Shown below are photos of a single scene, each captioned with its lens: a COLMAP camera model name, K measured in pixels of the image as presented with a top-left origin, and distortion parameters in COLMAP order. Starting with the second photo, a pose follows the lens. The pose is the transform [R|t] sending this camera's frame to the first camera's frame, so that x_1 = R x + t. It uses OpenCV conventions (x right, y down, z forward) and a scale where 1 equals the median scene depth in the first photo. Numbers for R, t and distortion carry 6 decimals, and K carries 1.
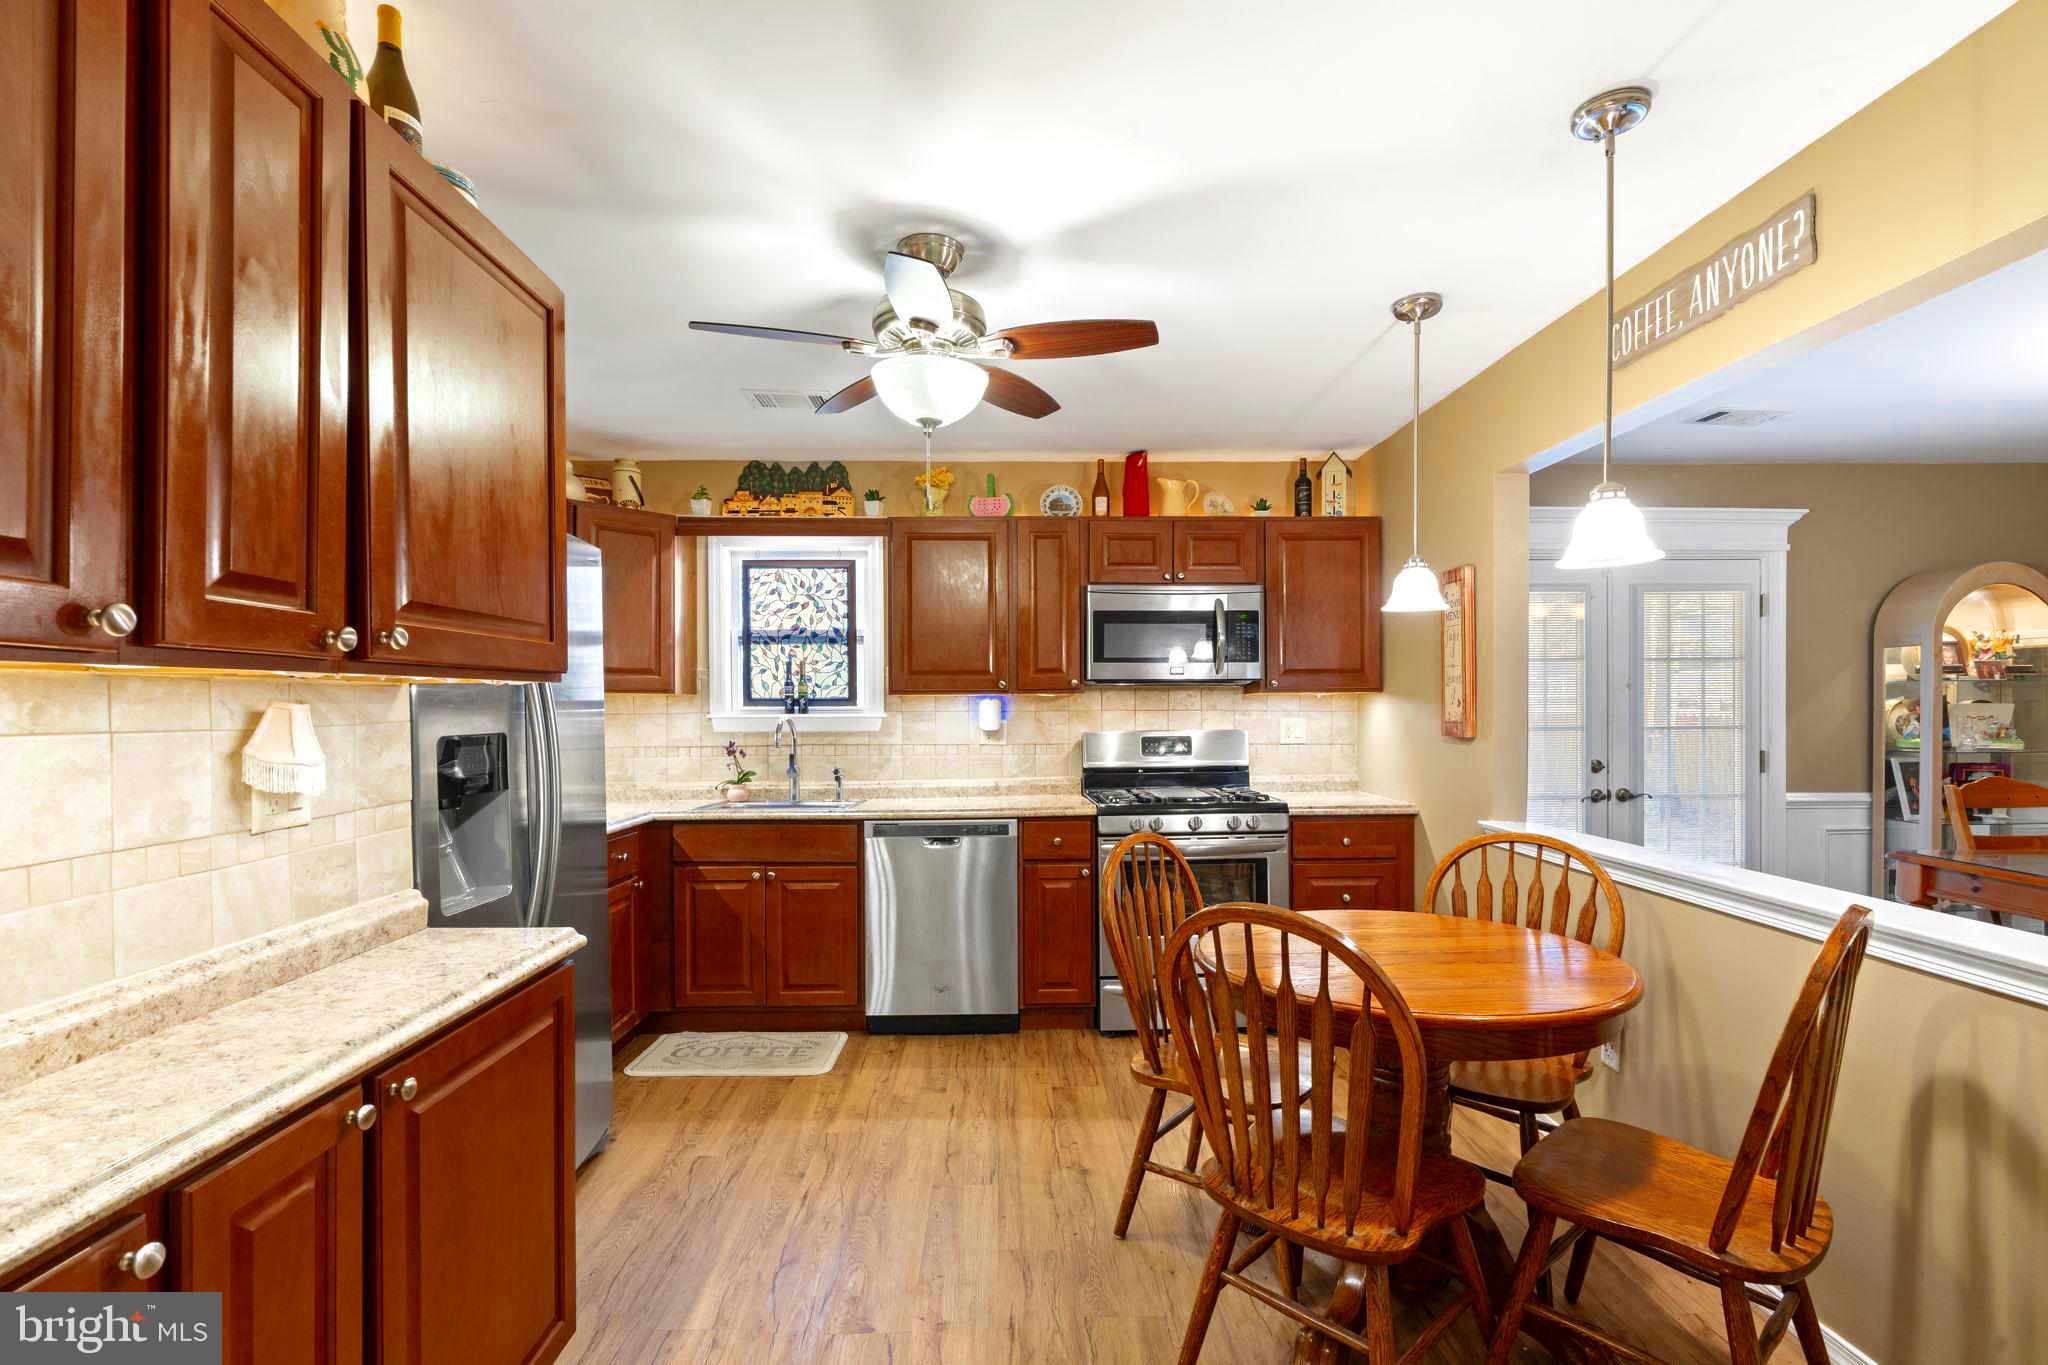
lens RADIAL K [[935.5, 0, 1023.2], [0, 935.5, 710.7], [0, 0, 1]] dist [-0.008588, 0.003926]
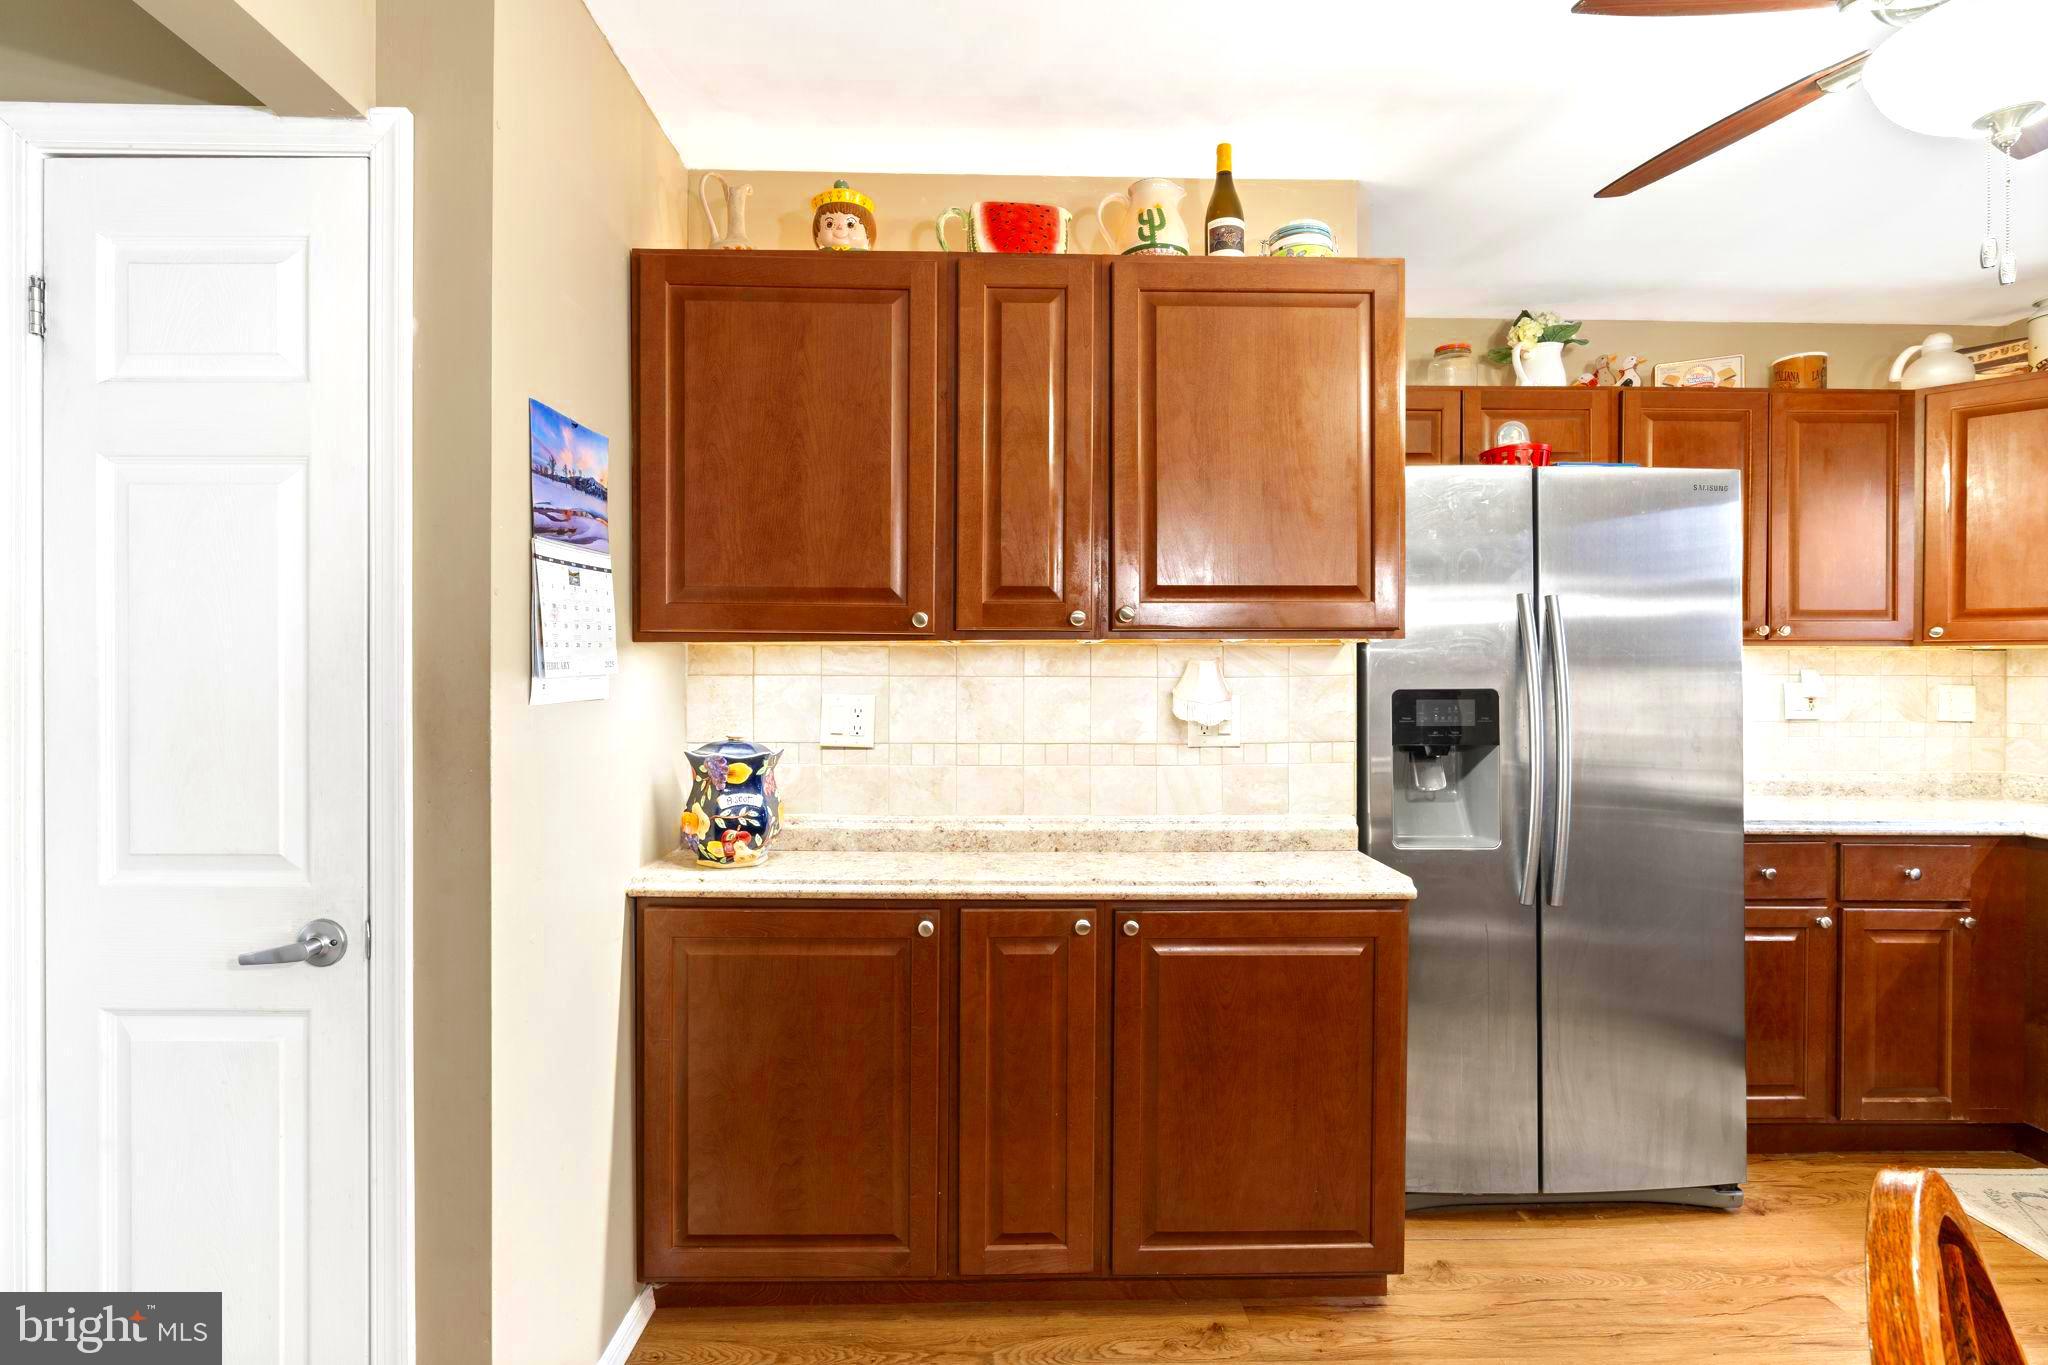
lens RADIAL K [[935.5, 0, 1021.7], [0, 935.5, 672.6], [0, 0, 1]] dist [-0.008588, 0.003926]
pose [[0.002511, 0.004996, -0.999984, 0.240509], [-0.006580, 0.999966, 0.004979, 0.002287], [0.999975, 0.006567, 0.002544, 0.255487]]
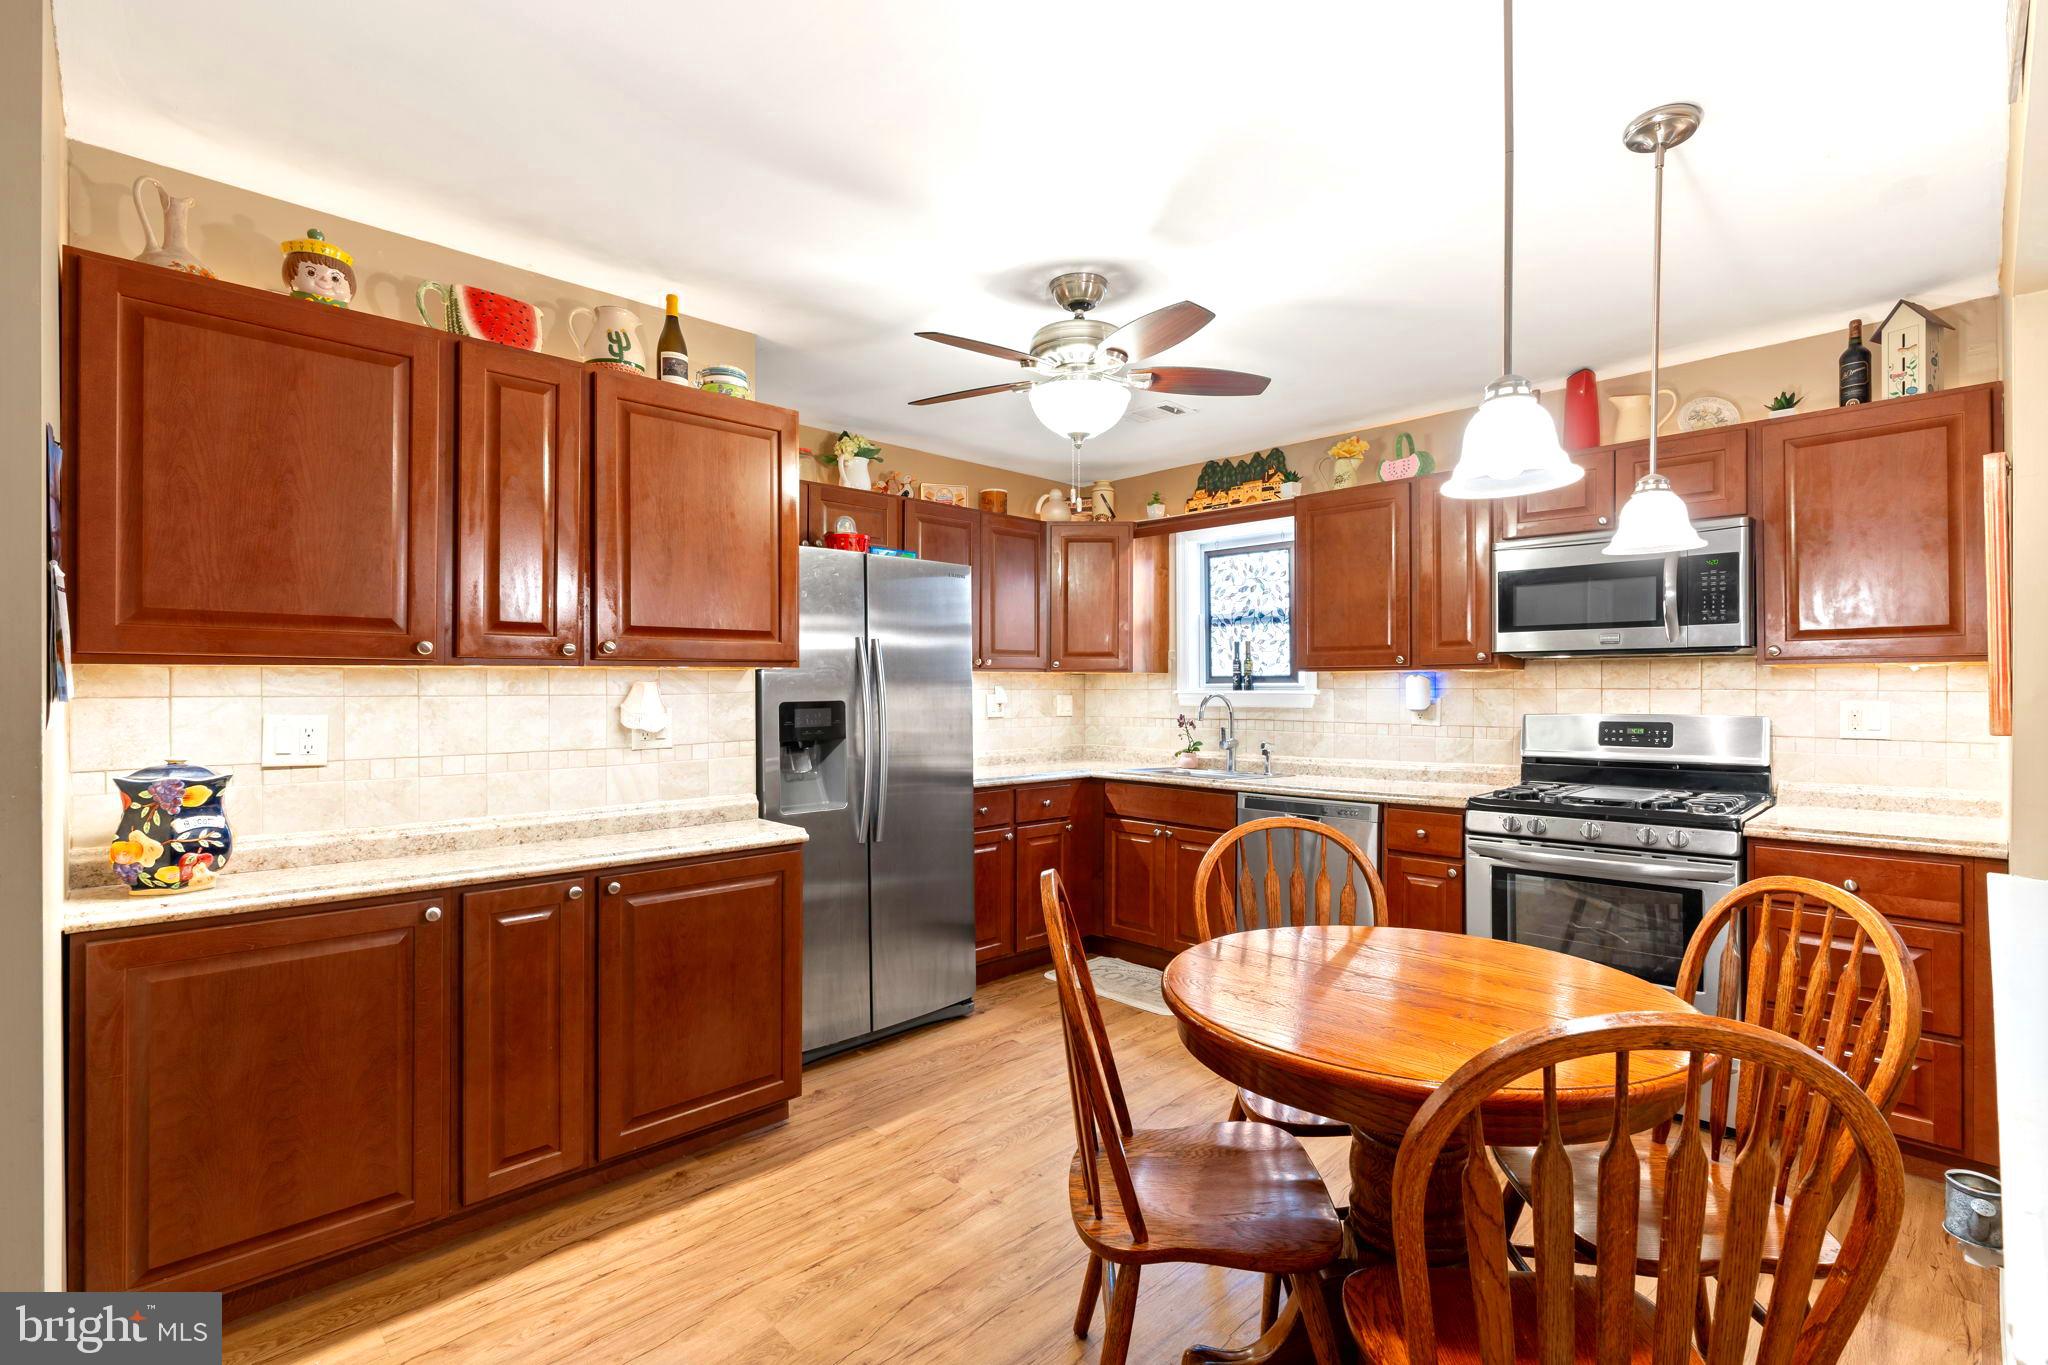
lens RADIAL K [[935.5, 0, 1035.0], [0, 935.5, 675.4], [0, 0, 1]] dist [-0.008588, 0.003926]
pose [[0.686272, -0.005780, -0.727322, 0.397321], [-0.003926, 0.999924, -0.011651, -0.000427], [0.727334, 0.010851, 0.686197, 0.100731]]
